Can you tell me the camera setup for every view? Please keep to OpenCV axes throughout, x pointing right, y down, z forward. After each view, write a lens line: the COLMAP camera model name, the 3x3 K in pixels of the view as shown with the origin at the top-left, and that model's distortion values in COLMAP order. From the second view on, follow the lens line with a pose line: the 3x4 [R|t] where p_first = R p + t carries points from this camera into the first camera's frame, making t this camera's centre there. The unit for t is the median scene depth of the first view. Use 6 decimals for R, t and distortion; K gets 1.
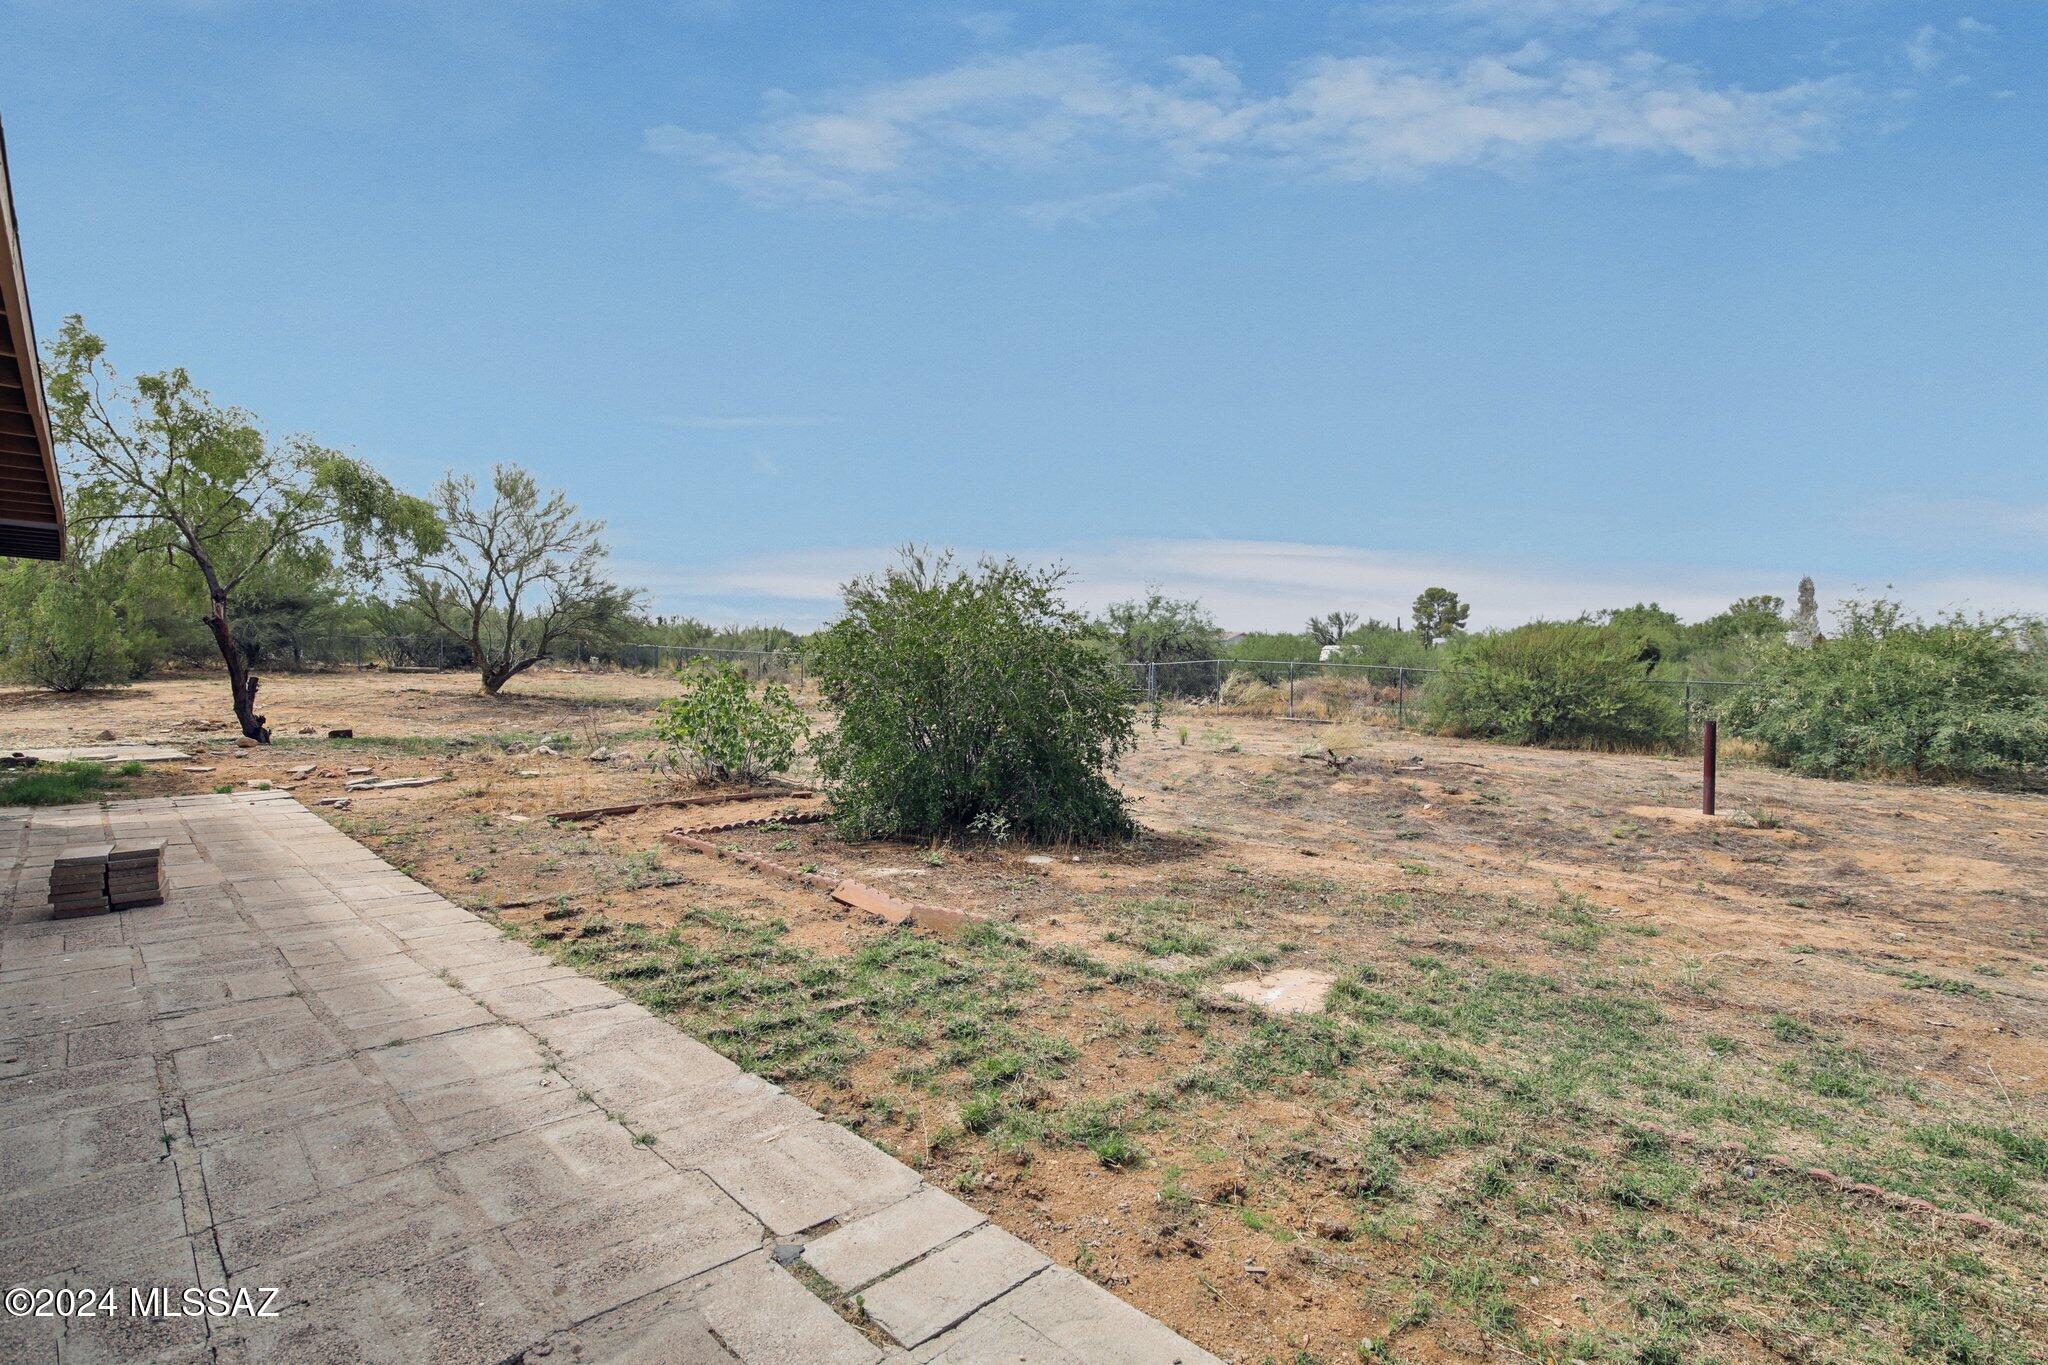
lens RADIAL K [[949.3, 0, 1028.5], [0, 949.3, 682.4], [0, 0, 1]] dist [-0.004890, -0.000431]
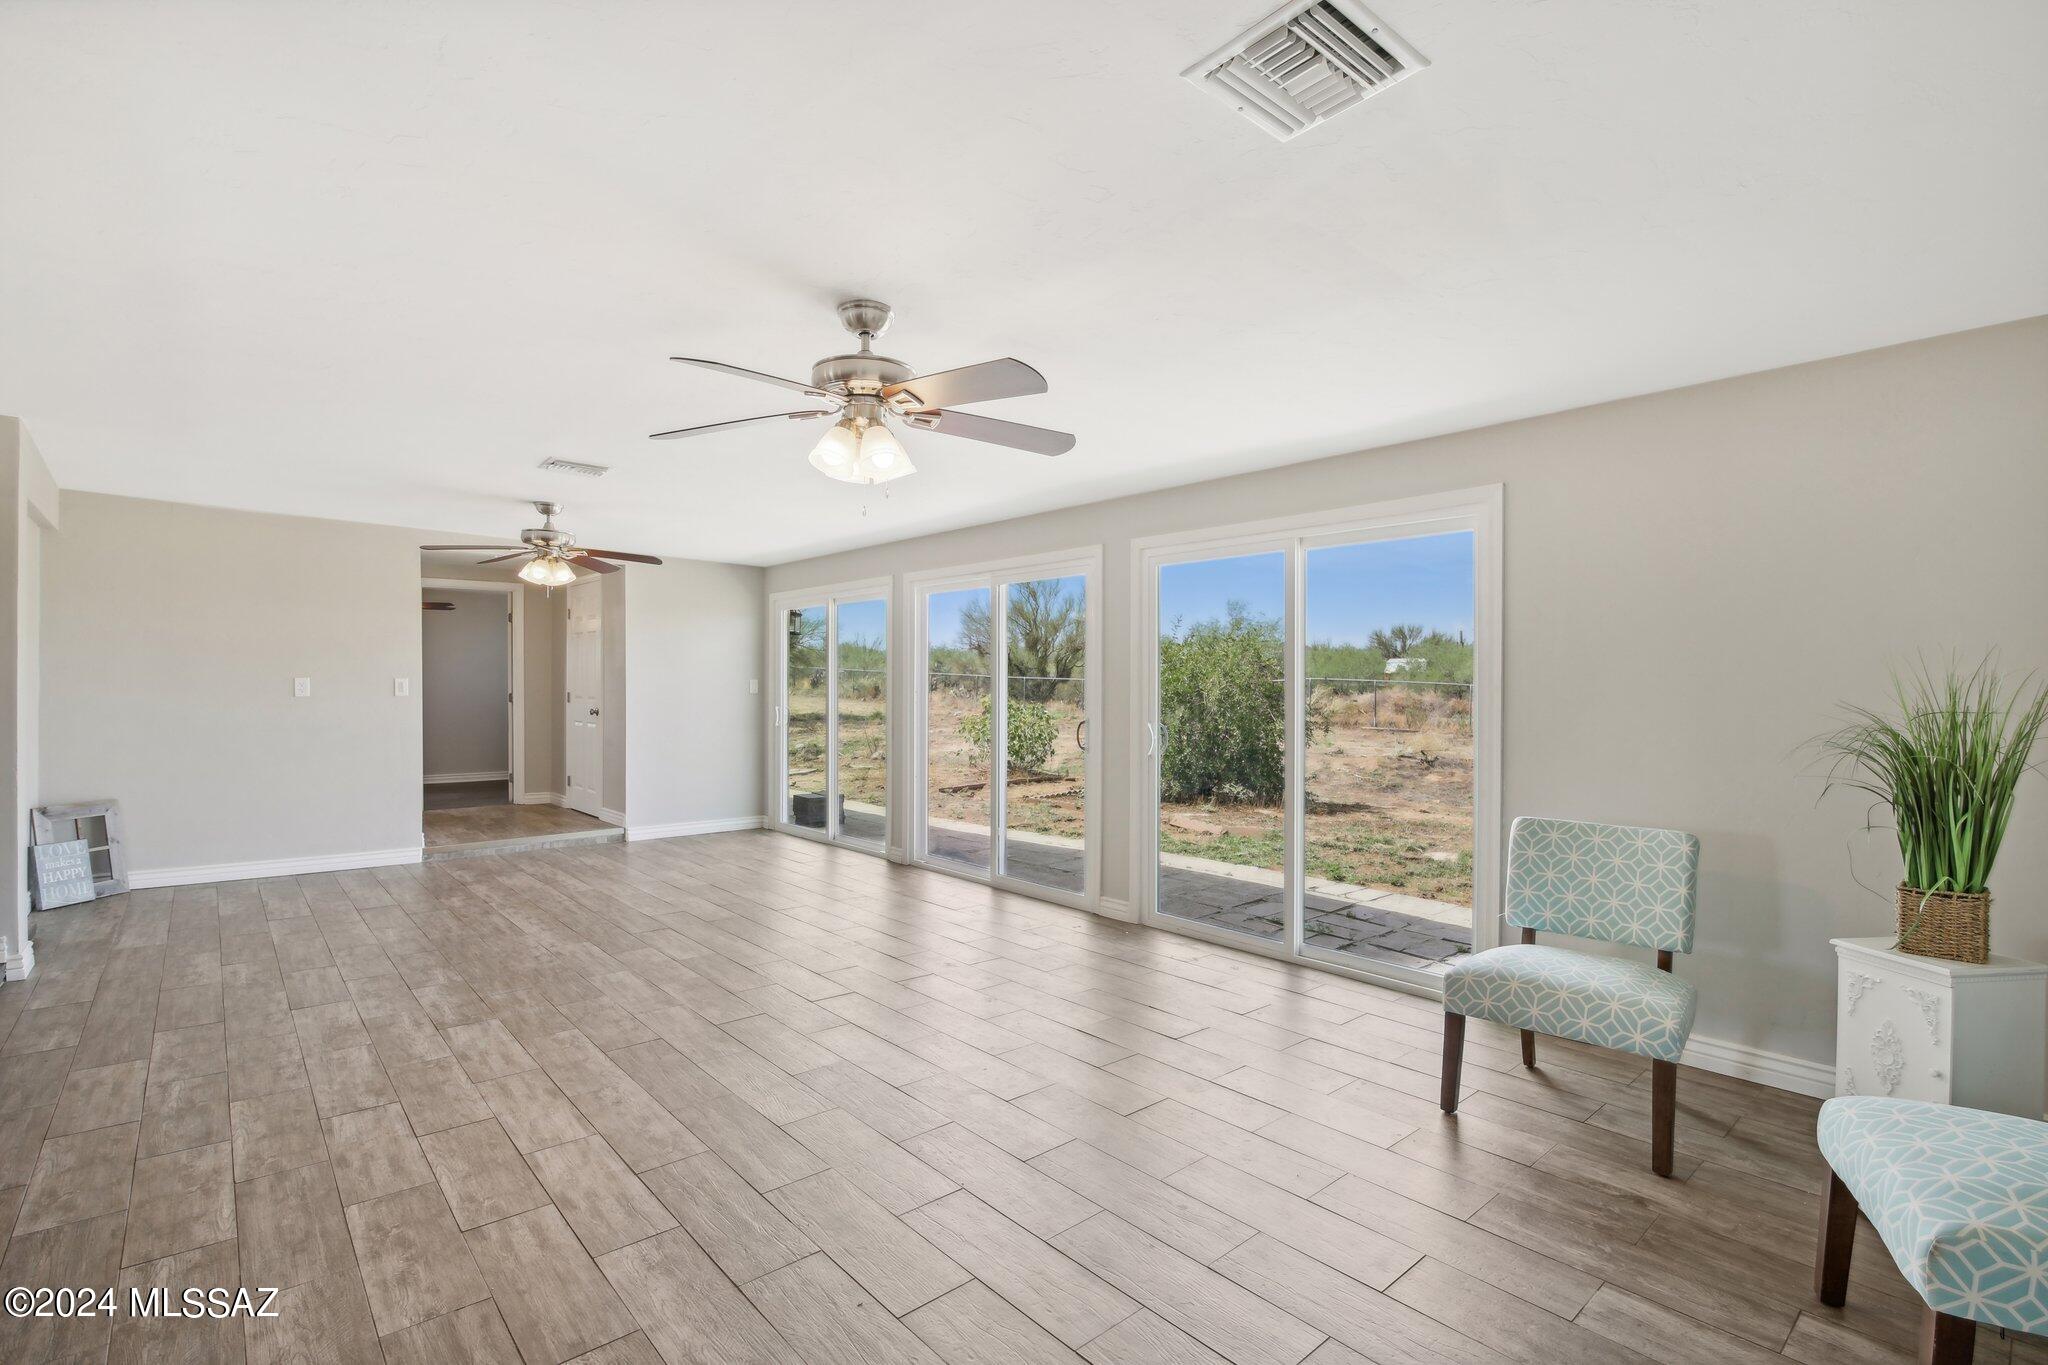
lens RADIAL K [[949.3, 0, 1019.2], [0, 949.3, 686.7], [0, 0, 1]] dist [-0.004890, -0.000431]
pose [[0.998060, -0.005147, -0.062040, -0.073281], [0.004714, 0.999964, -0.007118, -0.005583], [0.062074, 0.006811, 0.998048, -0.163850]]
